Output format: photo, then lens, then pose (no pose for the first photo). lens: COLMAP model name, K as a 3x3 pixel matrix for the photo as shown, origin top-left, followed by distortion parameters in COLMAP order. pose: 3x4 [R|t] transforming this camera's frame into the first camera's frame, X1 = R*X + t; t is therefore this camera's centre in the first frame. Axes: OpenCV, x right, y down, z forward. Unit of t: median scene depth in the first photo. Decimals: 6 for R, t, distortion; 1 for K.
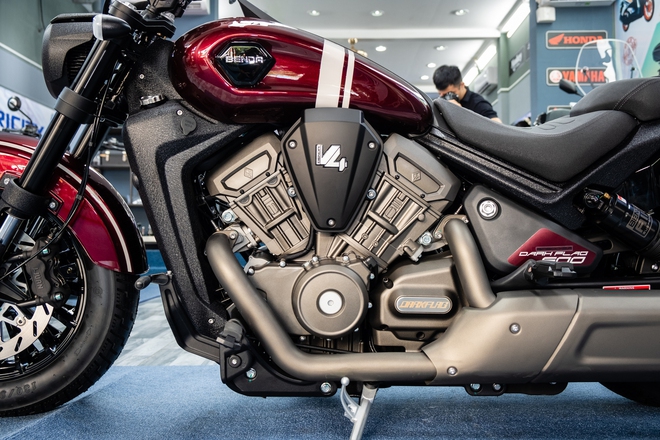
lens RADIAL K [[672.3, 0, 330.6], [0, 672.3, 217.9], [0, 0, 1]] dist [0.009168, 0.000000]
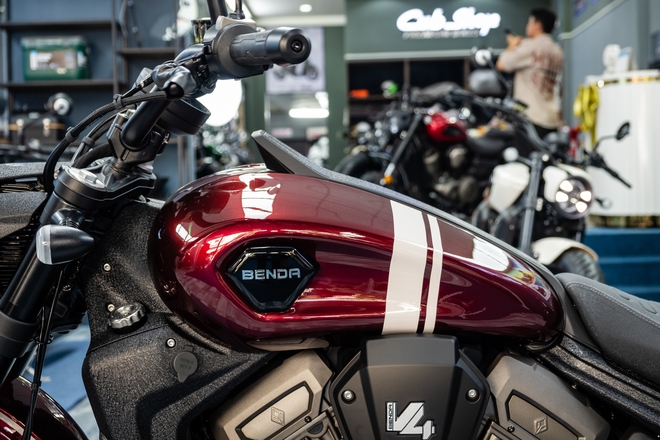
lens RADIAL K [[1054.4, 0, 332.4], [0, 1054.4, 222.2], [0, 0, 1]] dist [0.005668, 0.000000]
pose [[0.999318, -0.022302, -0.029422, -0.036771], [0.024279, 0.997346, 0.068640, -0.327357], [0.027813, -0.069307, 0.997208, 0.007161]]
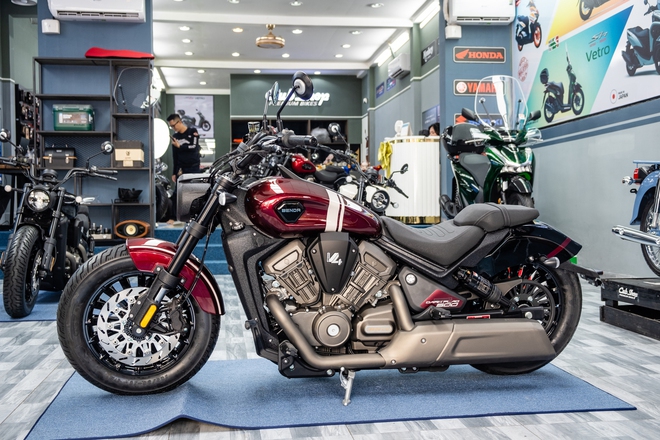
lens RADIAL K [[741.2, 0, 328.3], [0, 741.2, 221.2], [0, 0, 1]] dist [-0.014861, 0.000000]
pose [[0.990806, -0.010255, 0.134897, -0.292445], [0.002362, 0.998282, 0.058544, -0.308555], [-0.135266, -0.057687, 0.989129, -1.090680]]
